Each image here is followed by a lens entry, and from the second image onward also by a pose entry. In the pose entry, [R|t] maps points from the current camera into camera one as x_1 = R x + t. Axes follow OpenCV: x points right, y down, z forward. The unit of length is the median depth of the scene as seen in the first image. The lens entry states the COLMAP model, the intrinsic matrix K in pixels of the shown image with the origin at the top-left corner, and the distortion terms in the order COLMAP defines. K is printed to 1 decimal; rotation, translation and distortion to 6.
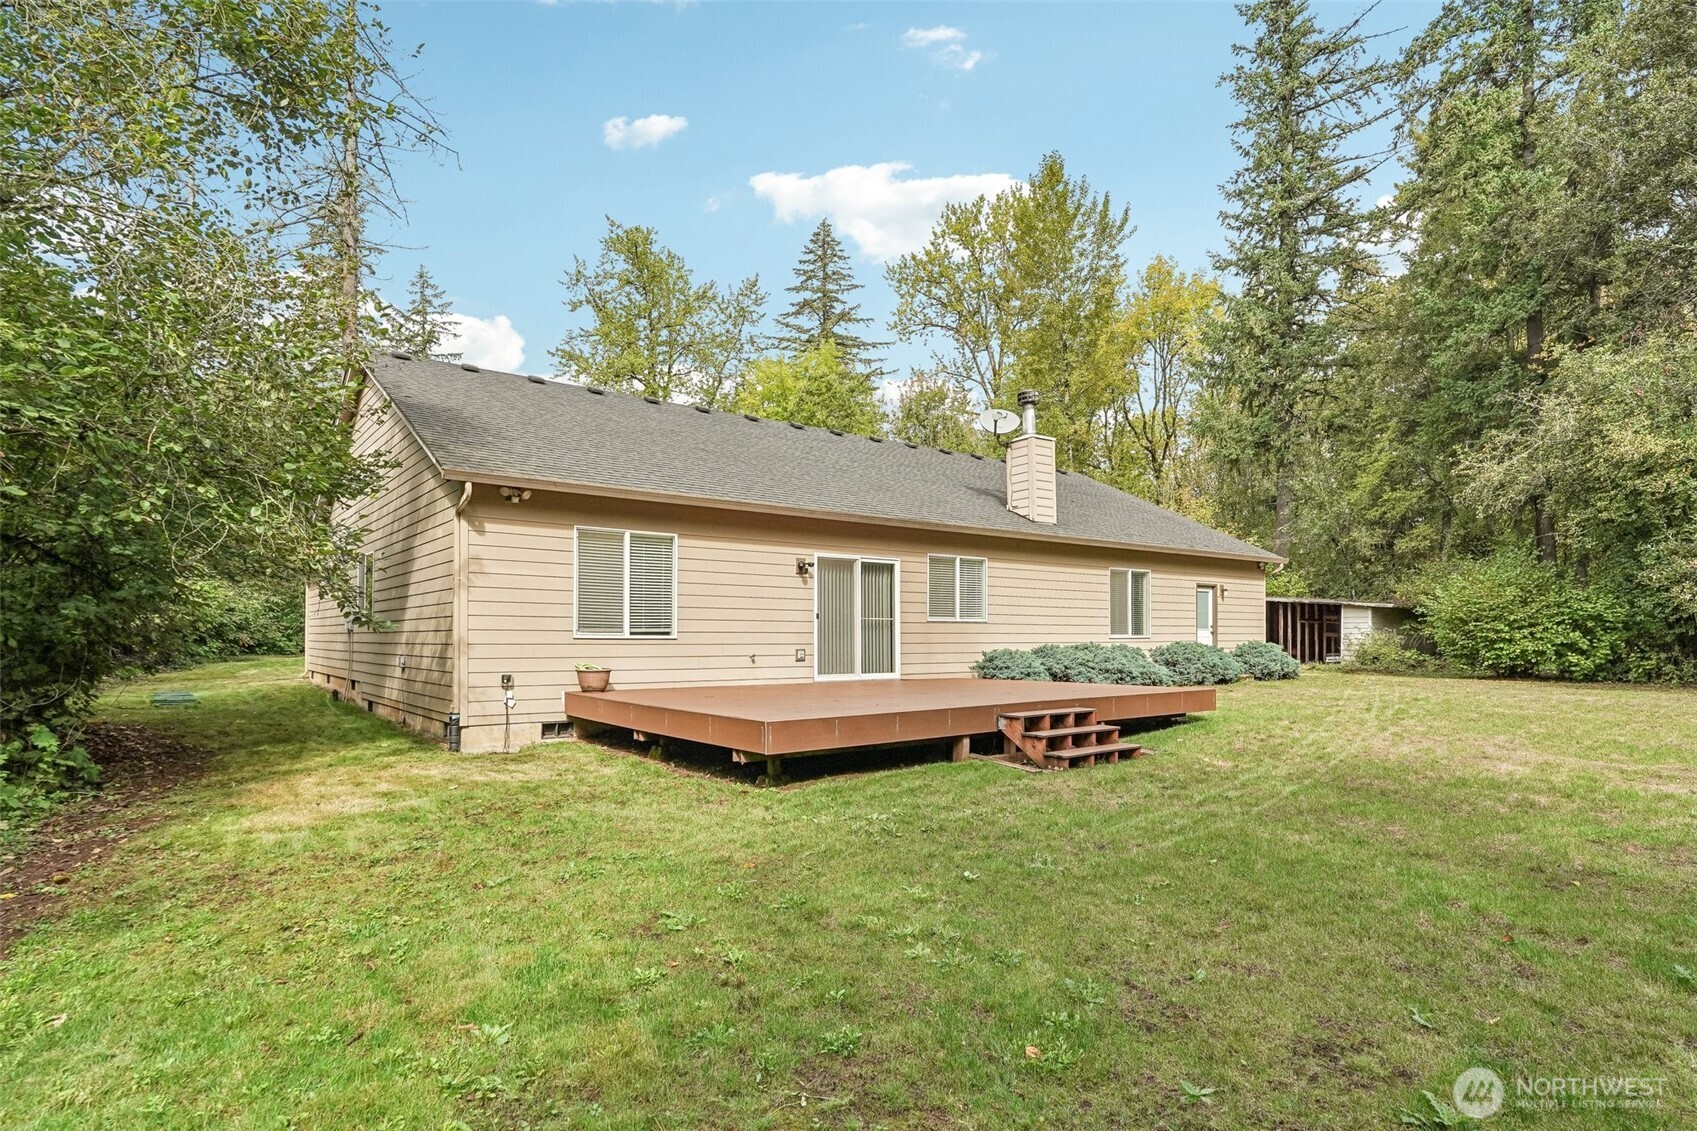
lens RADIAL K [[879.0, 0, 851.0], [0, 879.0, 575.4], [0, 0, 1]] dist [-0.005128, -0.000174]
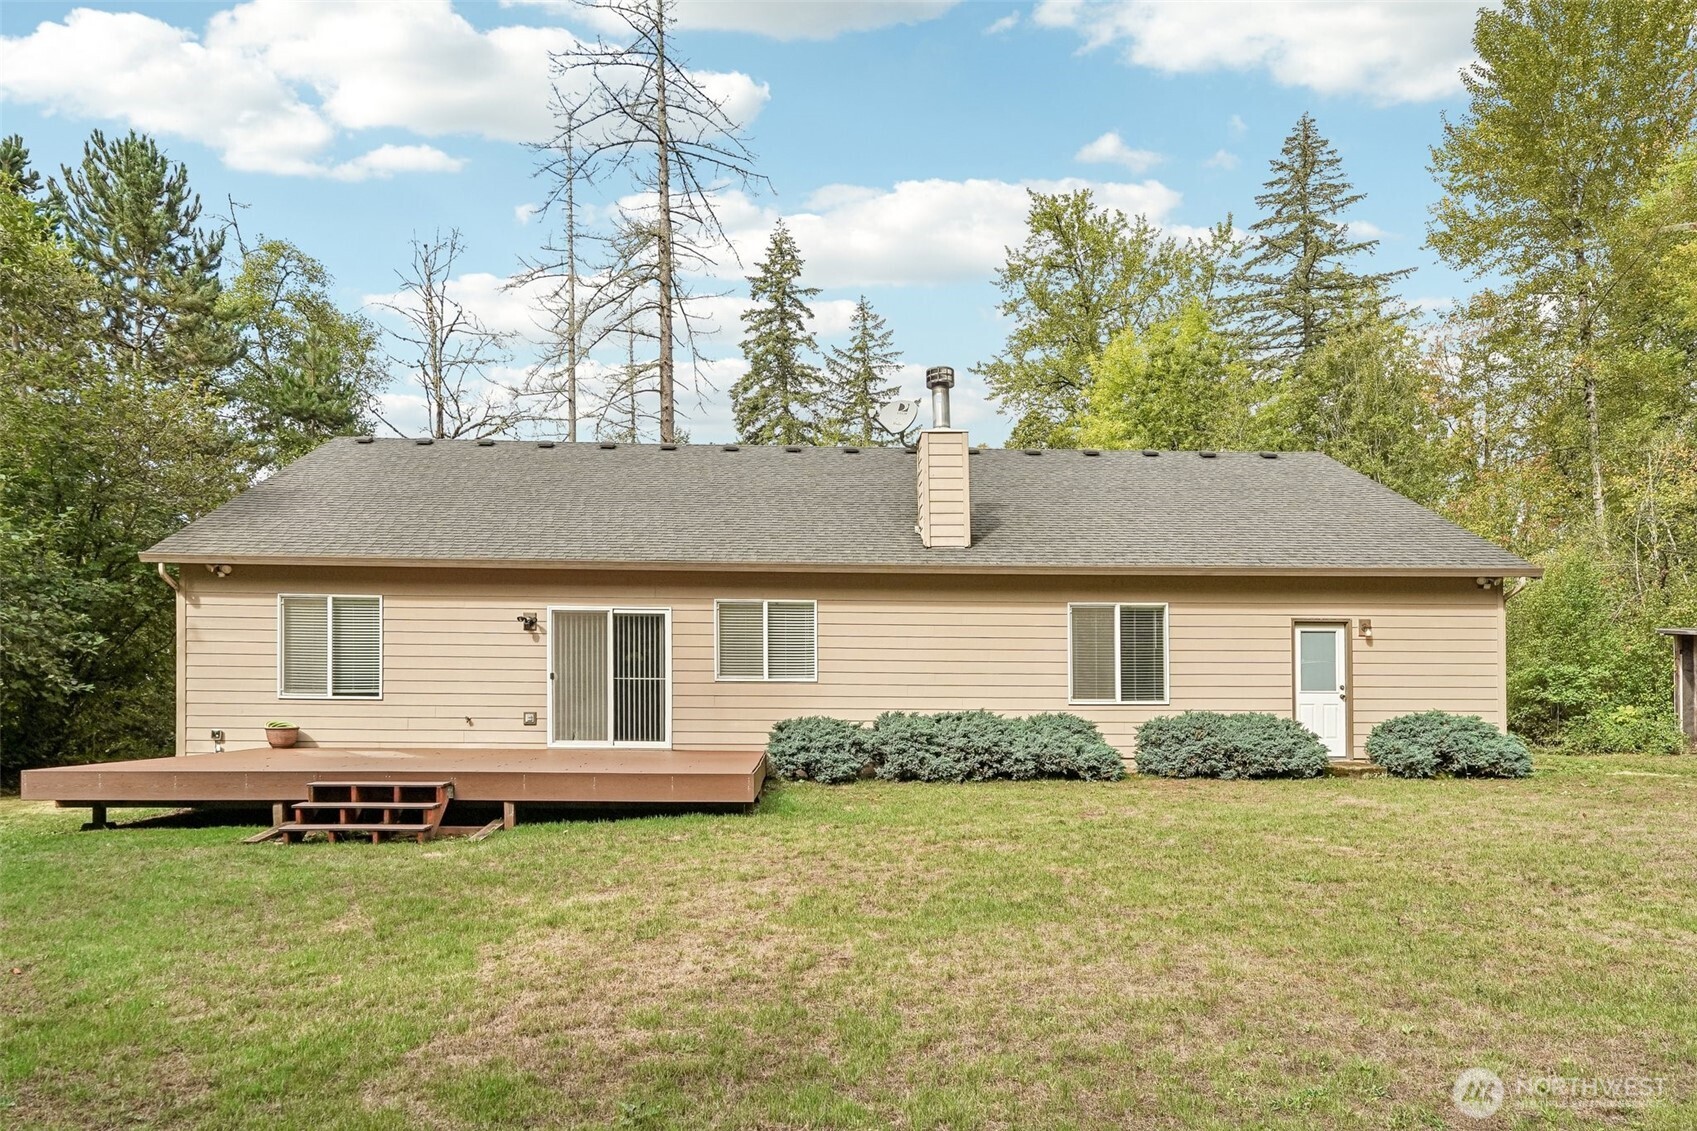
lens RADIAL K [[1080.1, 0, 832.6], [0, 1080.1, 671.5], [0, 0, 1]] dist [0.004232, 0.007739]
pose [[0.816009, -0.009678, -0.577959, 0.783429], [0.033918, 0.998939, 0.031160, 0.015425], [0.577044, -0.045030, 0.815471, 0.238162]]
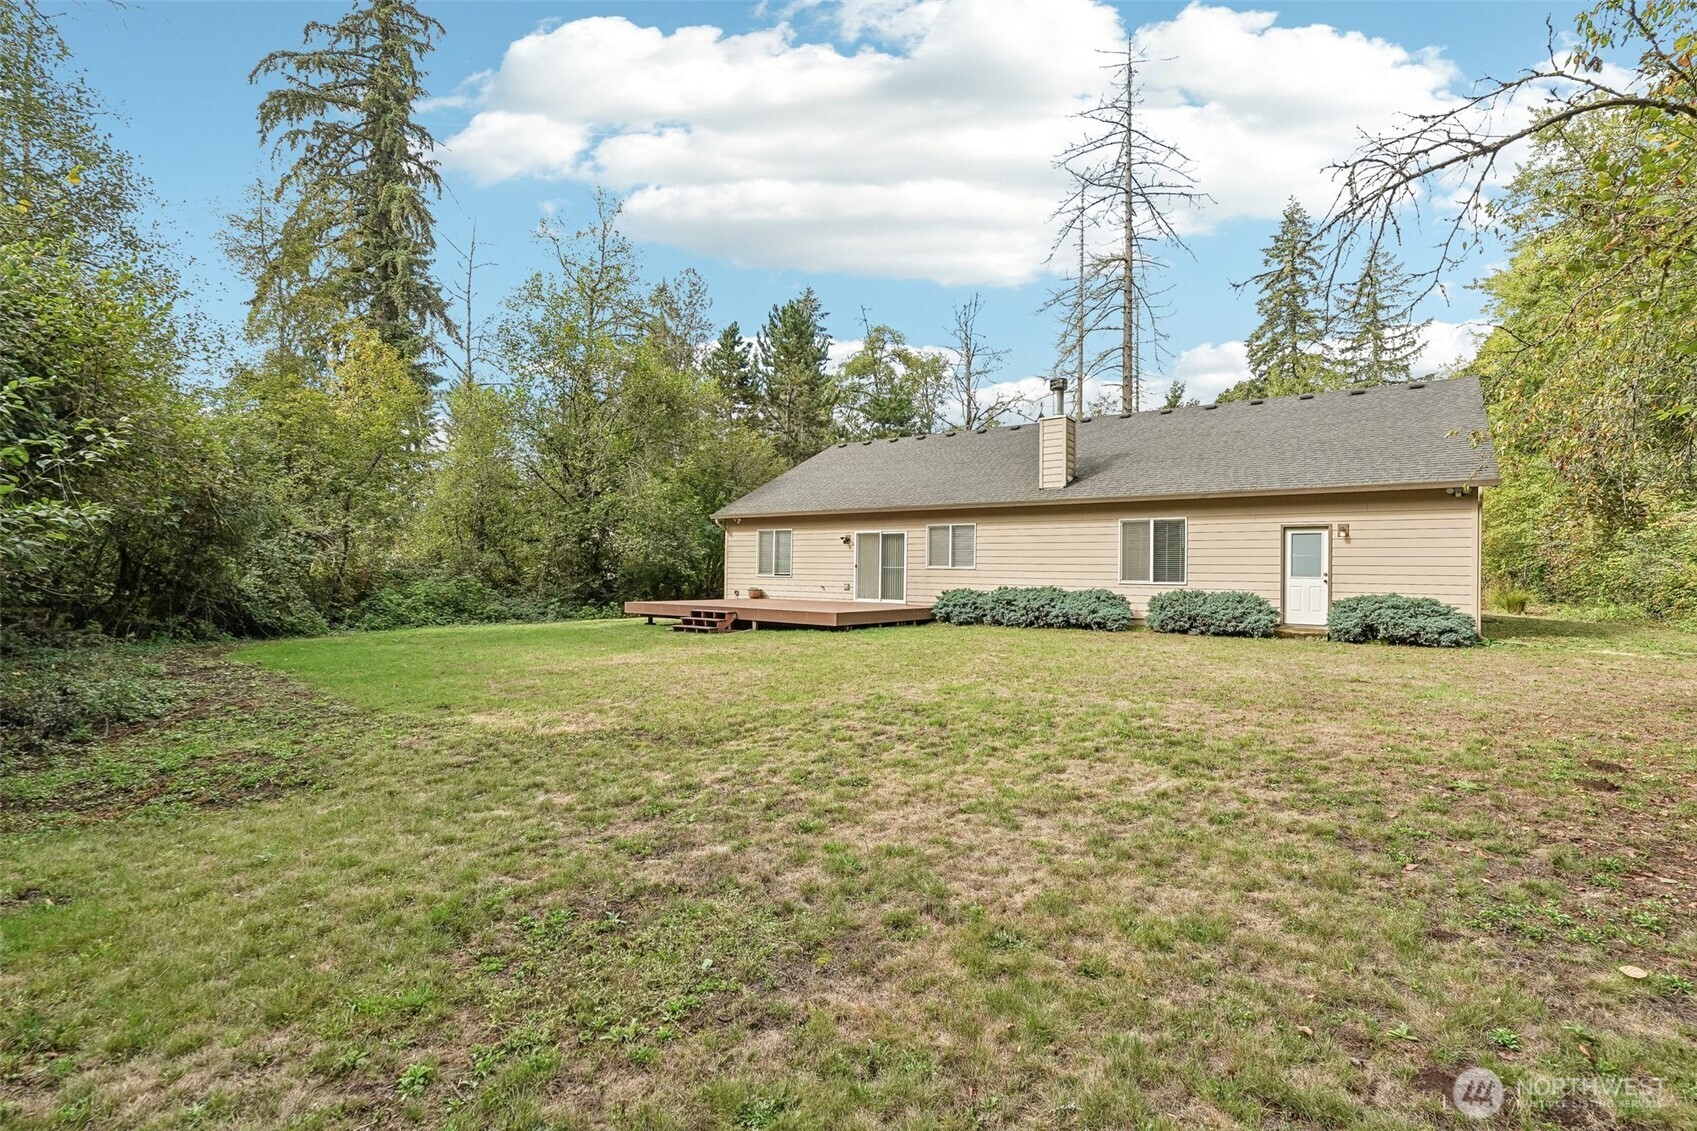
lens RADIAL K [[761.8, 0, 849.9], [0, 761.8, 572.0], [0, 0, 1]] dist [-0.001302, -0.000043]
pose [[0.280533, 0.005162, -0.959831, 1.378242], [0.054054, 0.998314, 0.021168, 0.022420], [0.958321, -0.057821, 0.279781, 0.503857]]
